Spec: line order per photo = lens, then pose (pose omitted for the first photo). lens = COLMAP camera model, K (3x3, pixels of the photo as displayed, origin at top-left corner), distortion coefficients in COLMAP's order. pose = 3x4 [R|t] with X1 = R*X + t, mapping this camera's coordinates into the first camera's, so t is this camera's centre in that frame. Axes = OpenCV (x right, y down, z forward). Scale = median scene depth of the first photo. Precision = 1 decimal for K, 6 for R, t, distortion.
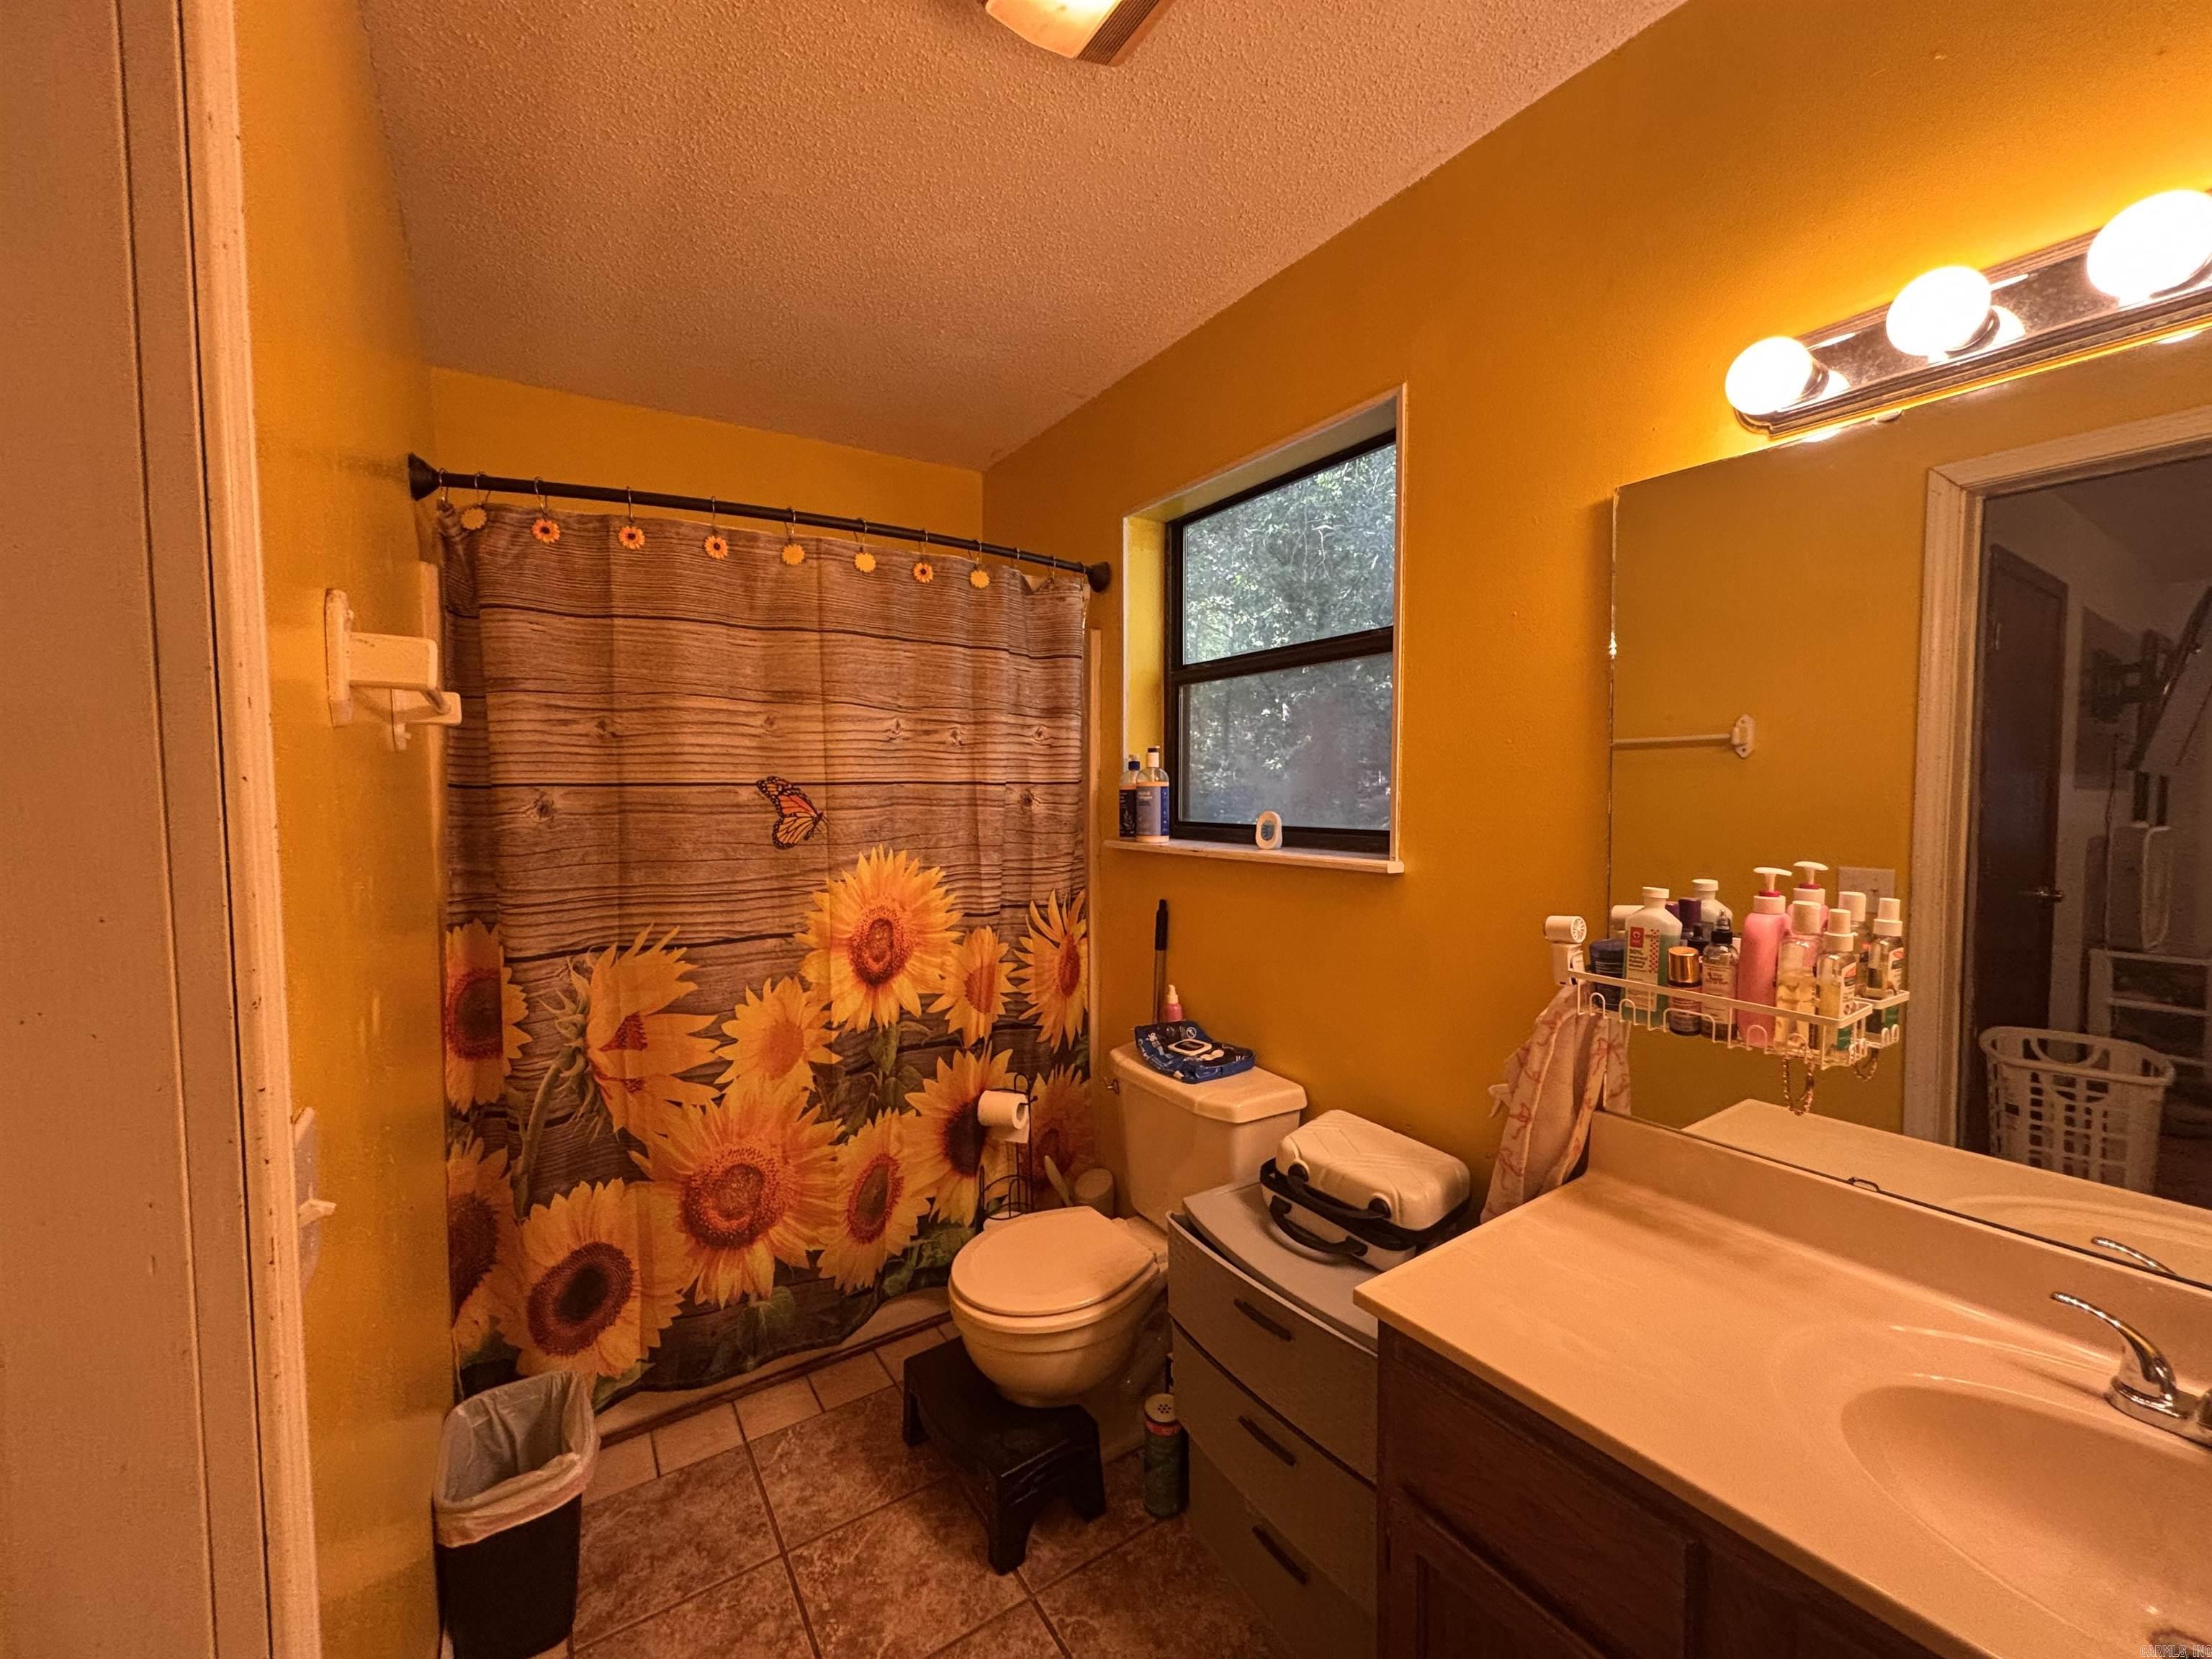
lens RADIAL K [[889.0, 0, 1106.0], [0, 889.0, 829.5], [0, 0, 1]] dist [0.008791, -0.006613]
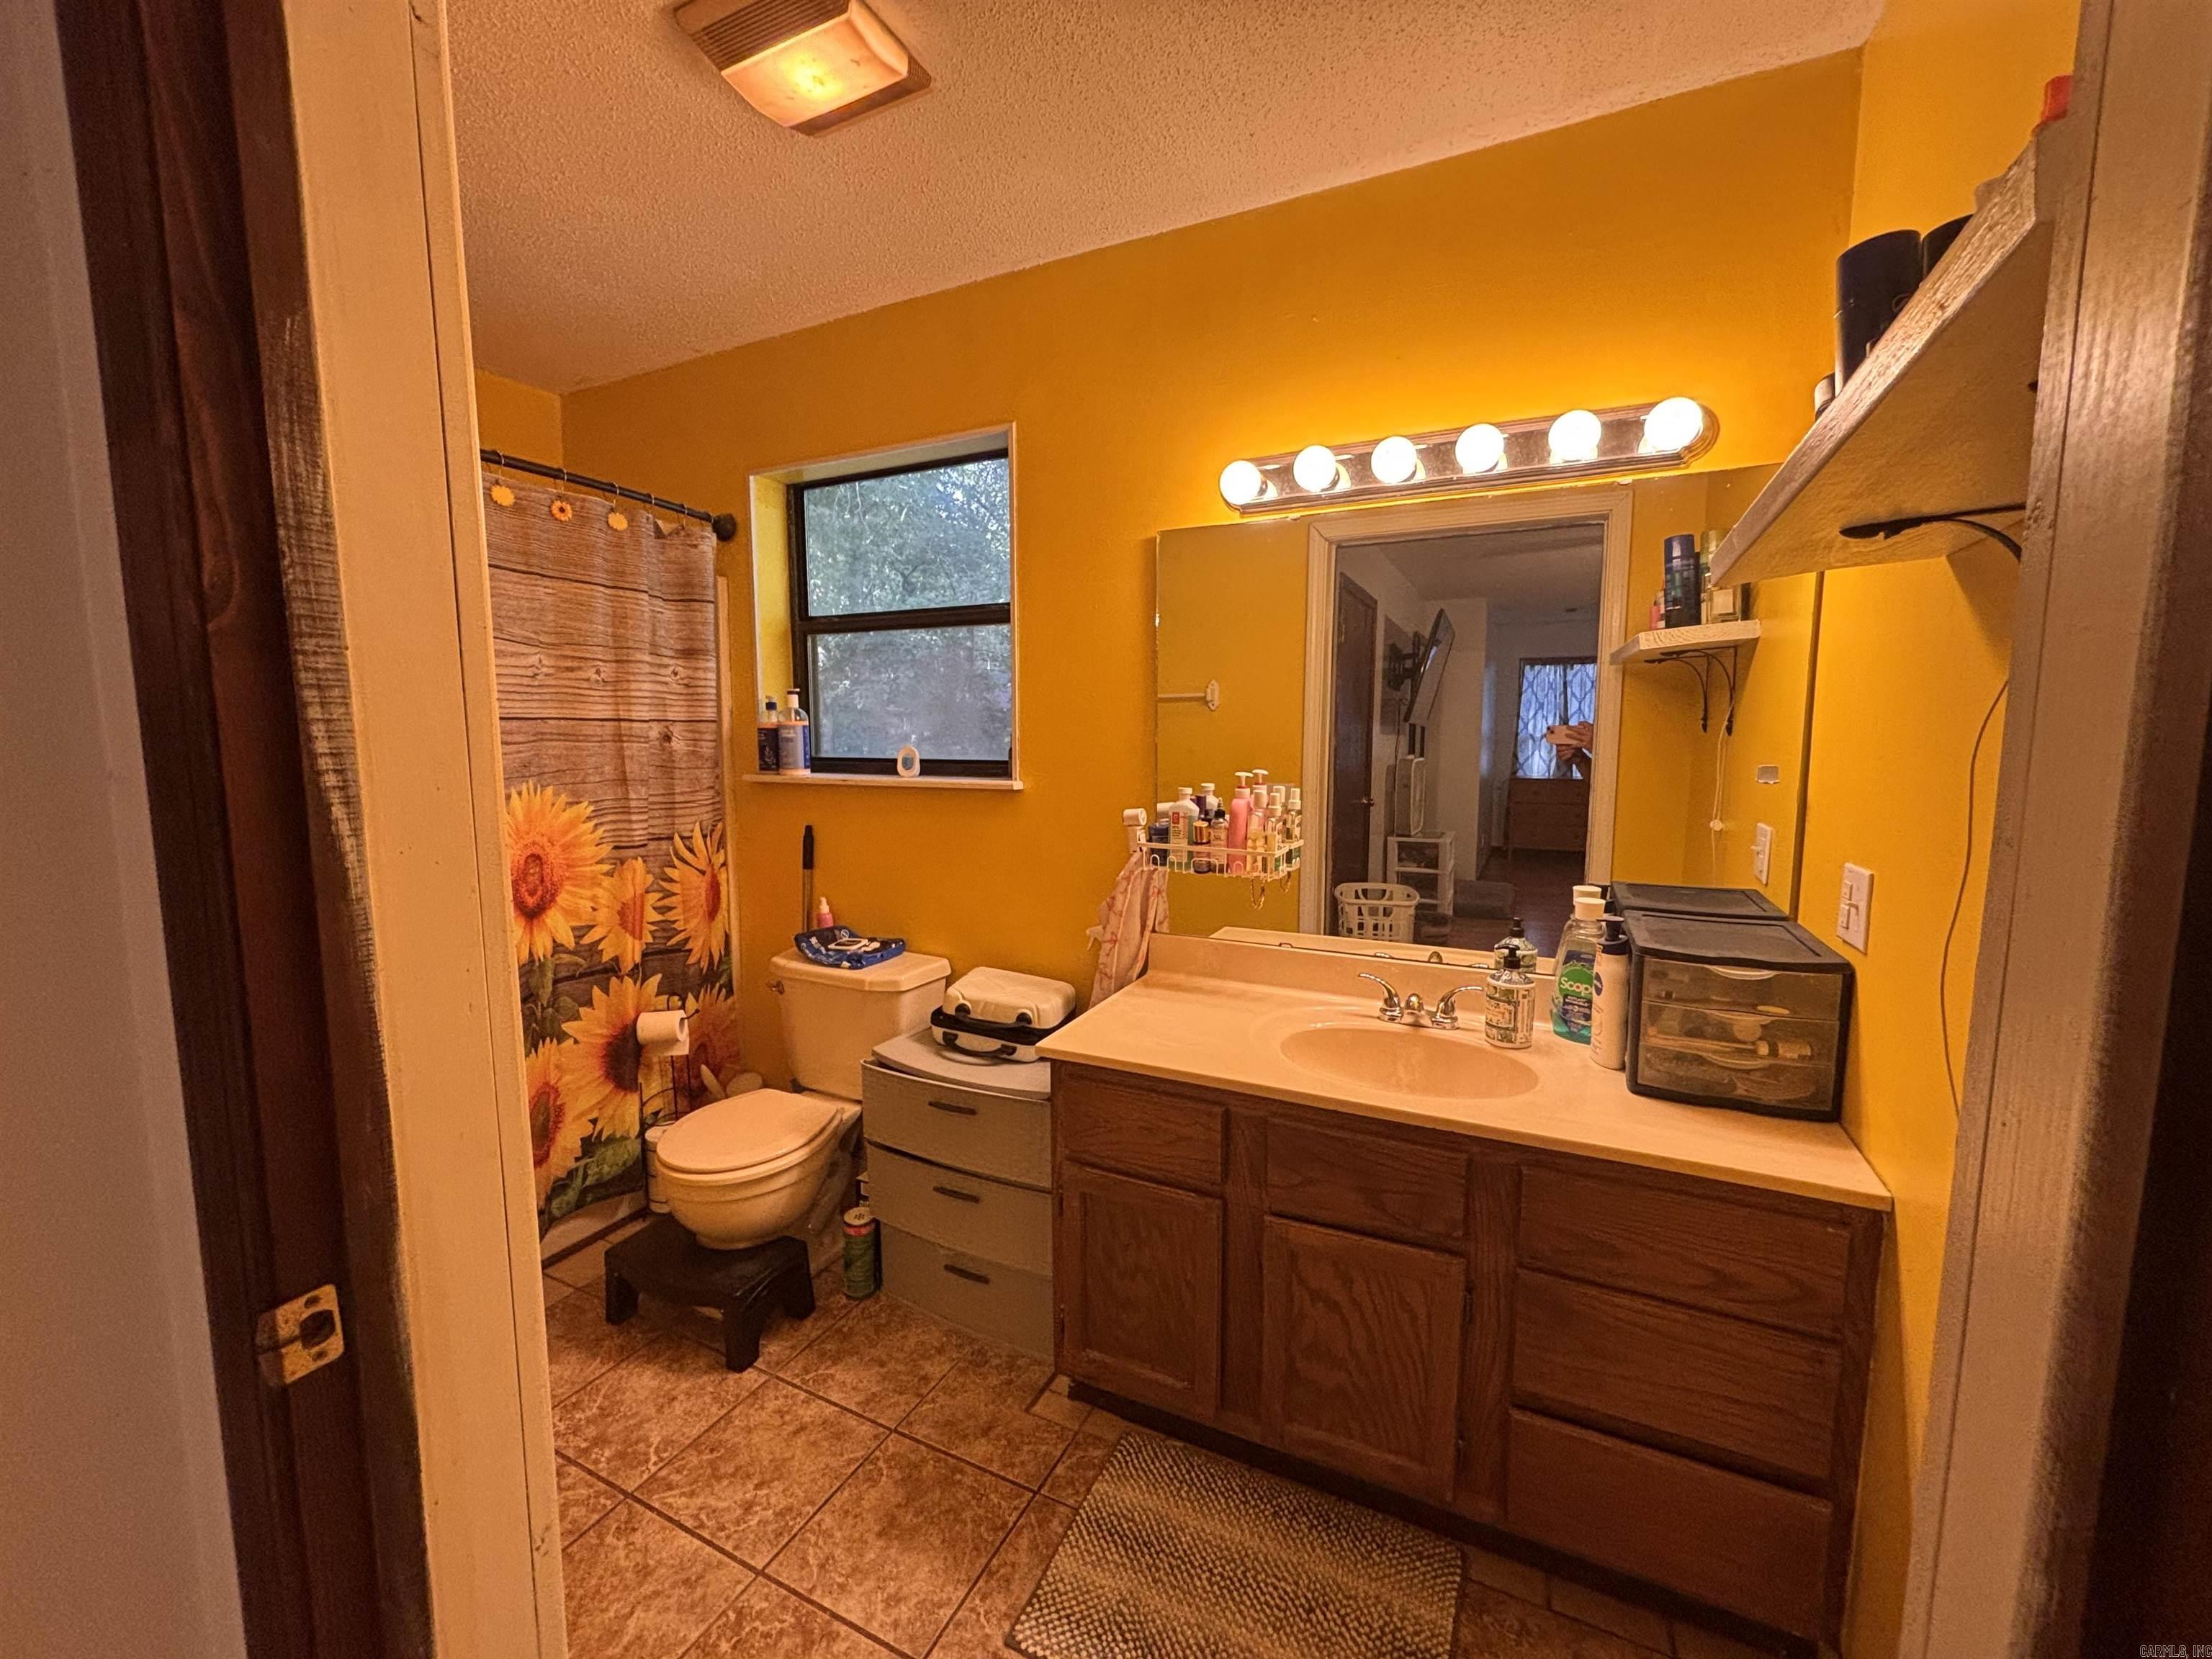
lens RADIAL K [[889.0, 0, 1106.0], [0, 889.0, 829.5], [0, 0, 1]] dist [0.008791, -0.006613]
pose [[0.866262, -0.048693, 0.497211, -0.183233], [0.019299, 0.997758, 0.064089, 0.019954], [-0.499217, -0.045922, 0.865259, -0.192856]]
